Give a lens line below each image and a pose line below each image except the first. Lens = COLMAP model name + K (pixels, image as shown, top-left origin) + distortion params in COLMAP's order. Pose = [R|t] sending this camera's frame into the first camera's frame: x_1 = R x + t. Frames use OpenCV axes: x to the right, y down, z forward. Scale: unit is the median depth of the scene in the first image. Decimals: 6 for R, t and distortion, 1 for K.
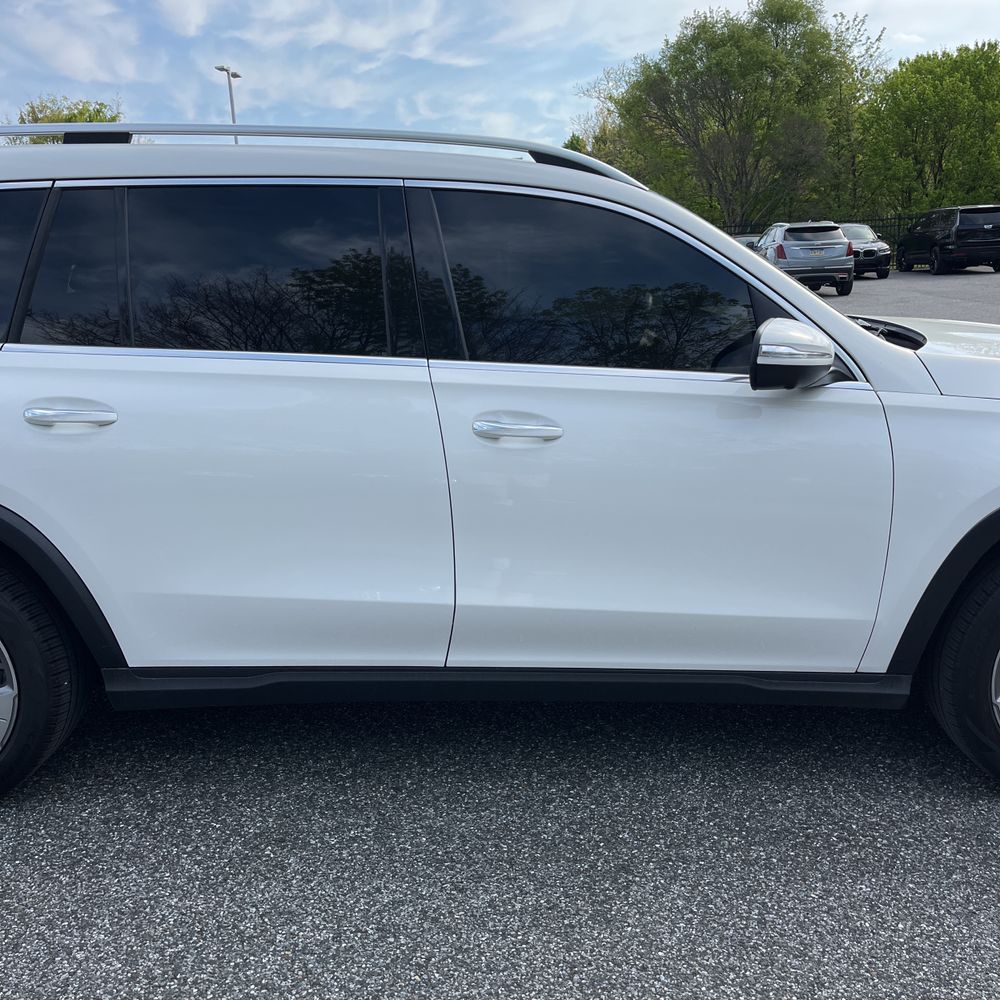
lens RADIAL K [[1012.6, 0, 503.2], [0, 1012.6, 499.7], [0, 0, 1]] dist [0.018482, 0.000000]
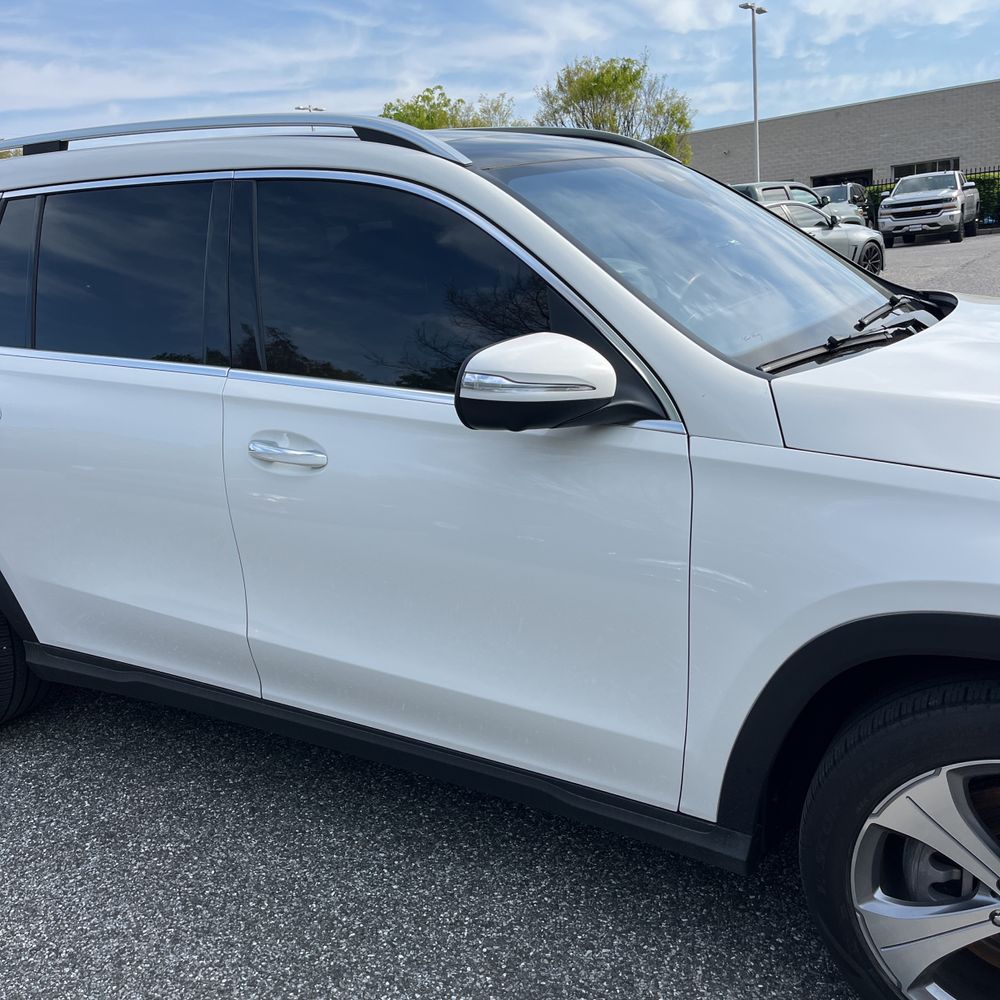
lens RADIAL K [[1012.6, 0, 488.8], [0, 1012.6, 500.2], [0, 0, 1]] dist [0.018482, 0.000000]
pose [[0.865537, 0.095391, -0.491677, 0.579961], [-0.068863, 0.995037, 0.071824, -0.100277], [0.496088, -0.028308, 0.867811, 0.305455]]
